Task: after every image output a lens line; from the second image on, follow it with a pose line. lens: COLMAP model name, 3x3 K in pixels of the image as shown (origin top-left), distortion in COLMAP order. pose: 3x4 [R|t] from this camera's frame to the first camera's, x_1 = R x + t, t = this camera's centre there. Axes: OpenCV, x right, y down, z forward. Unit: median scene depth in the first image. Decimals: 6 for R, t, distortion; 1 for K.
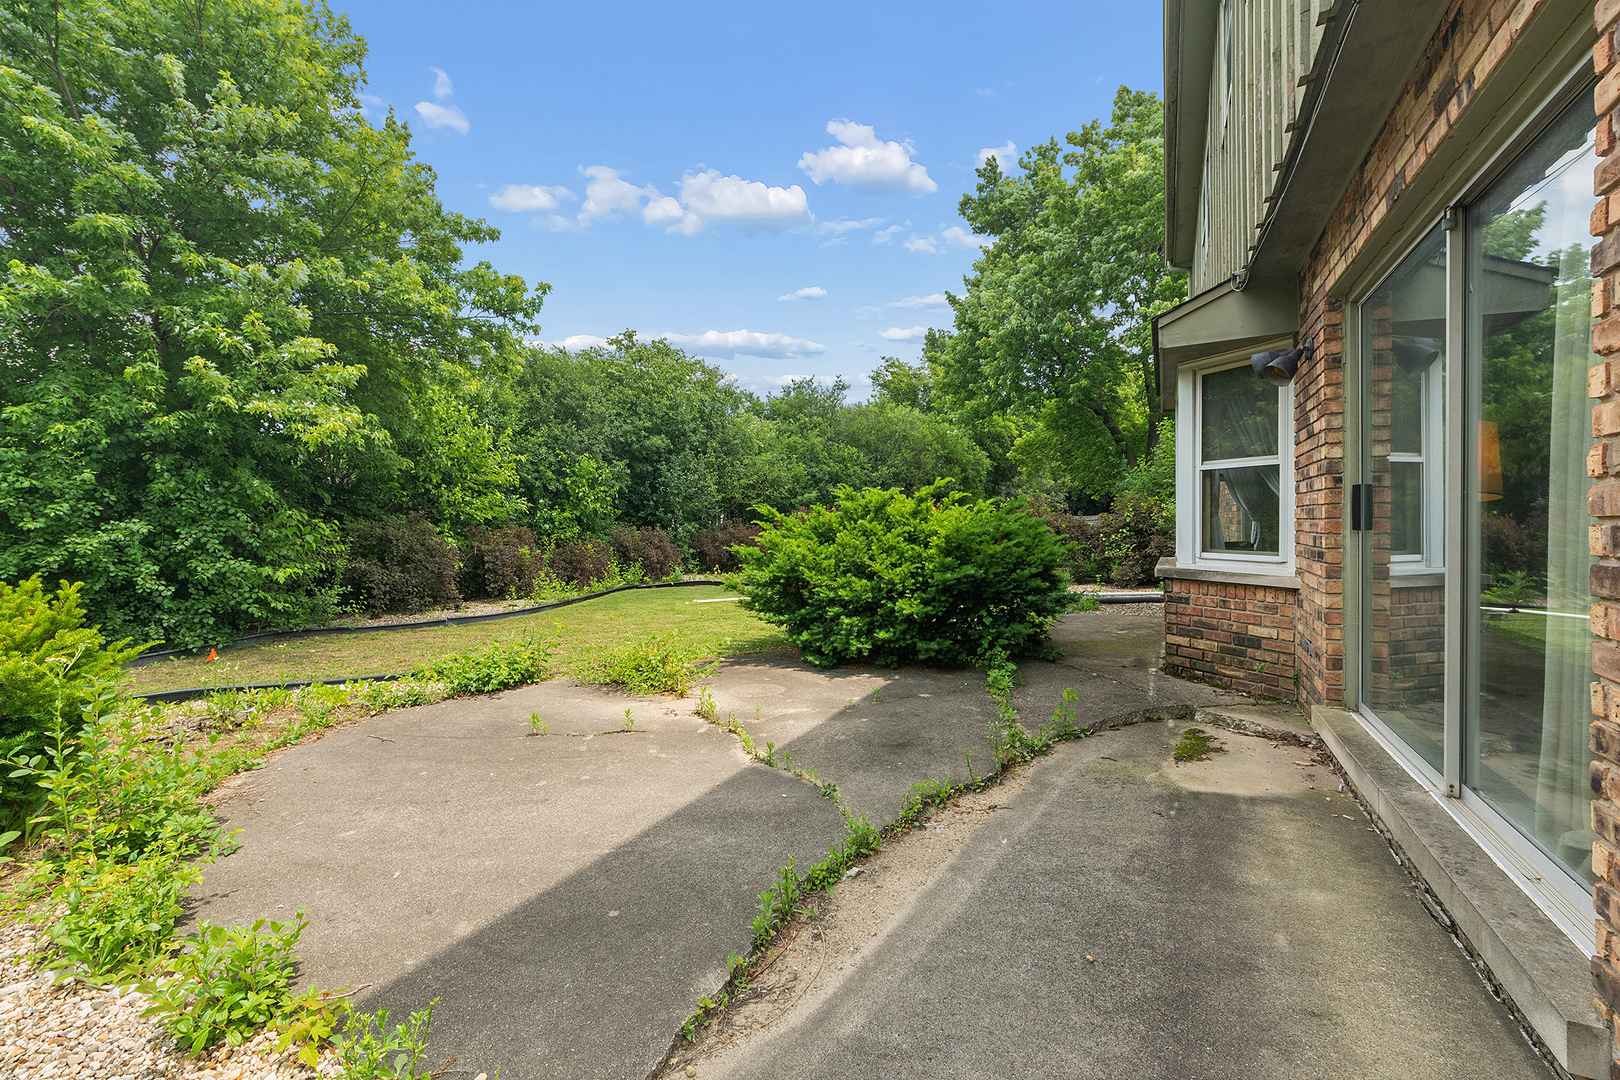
lens RADIAL K [[726.1, 0, 800.4], [0, 726.1, 551.5], [0, 0, 1]] dist [0.015556, 0.000637]
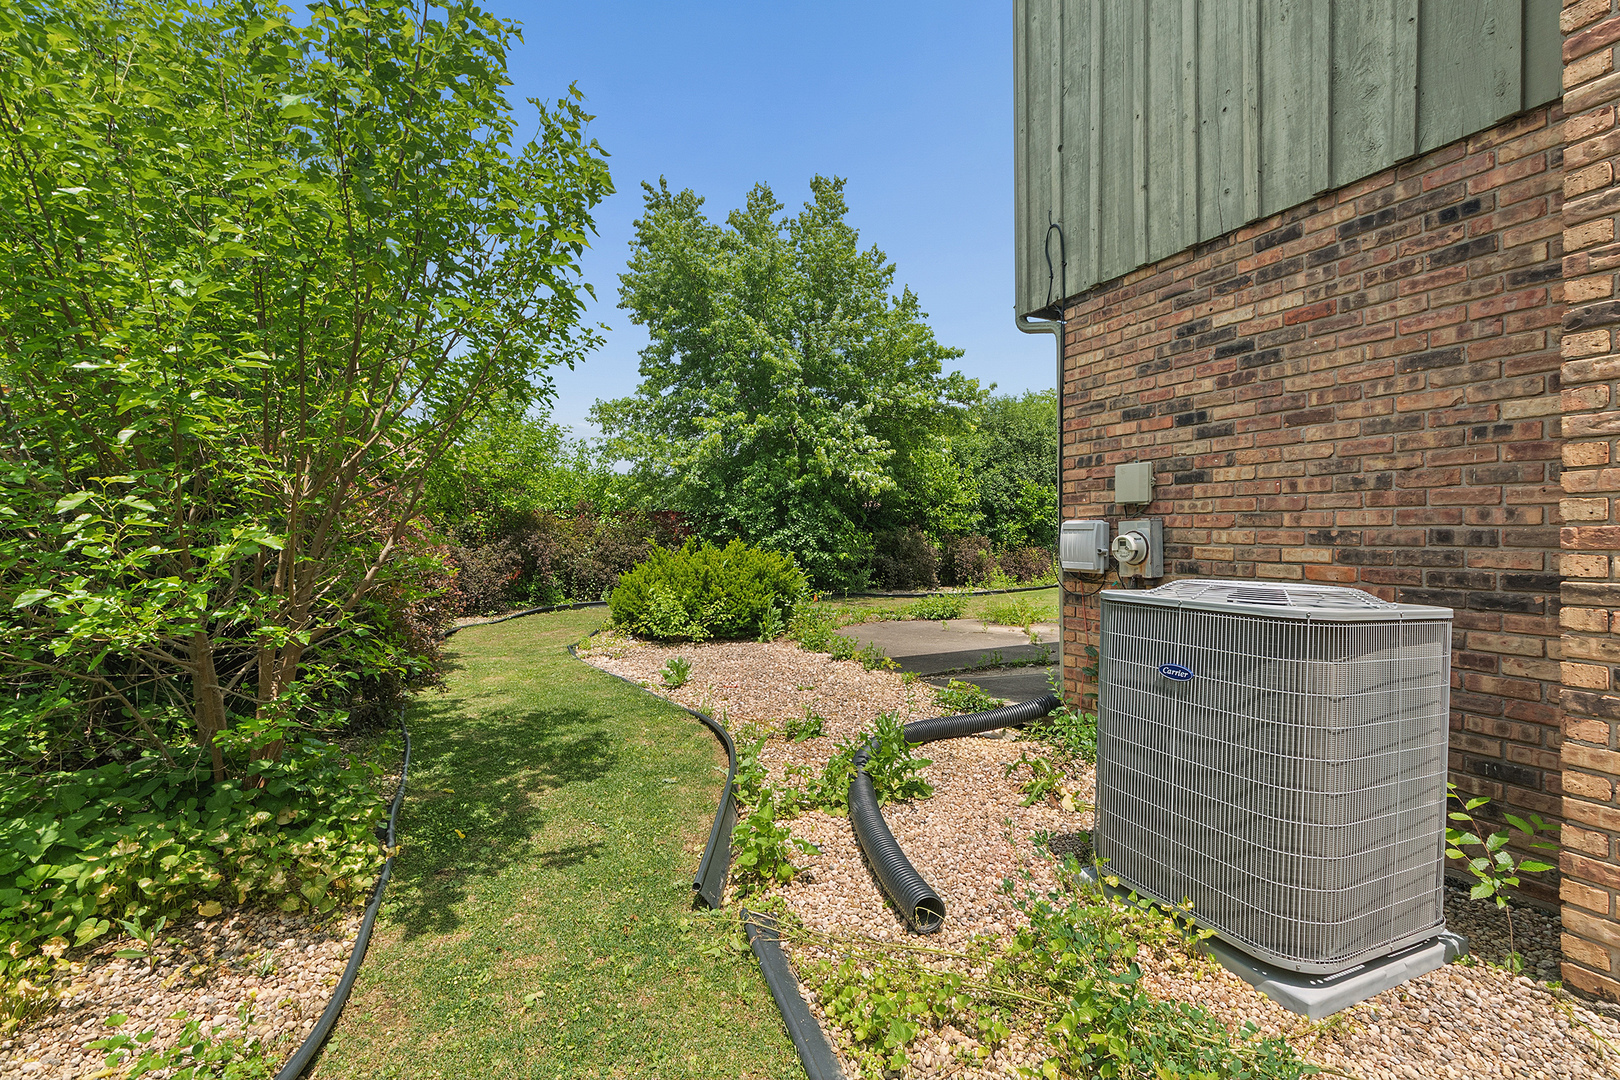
lens RADIAL K [[726.1, 0, 802.3], [0, 726.1, 543.5], [0, 0, 1]] dist [0.015556, 0.000637]
pose [[0.792388, 0.022016, -0.609620, 0.247087], [-0.036824, 0.999252, -0.011777, 0.013702], [0.608904, 0.031781, 0.792607, -0.396171]]
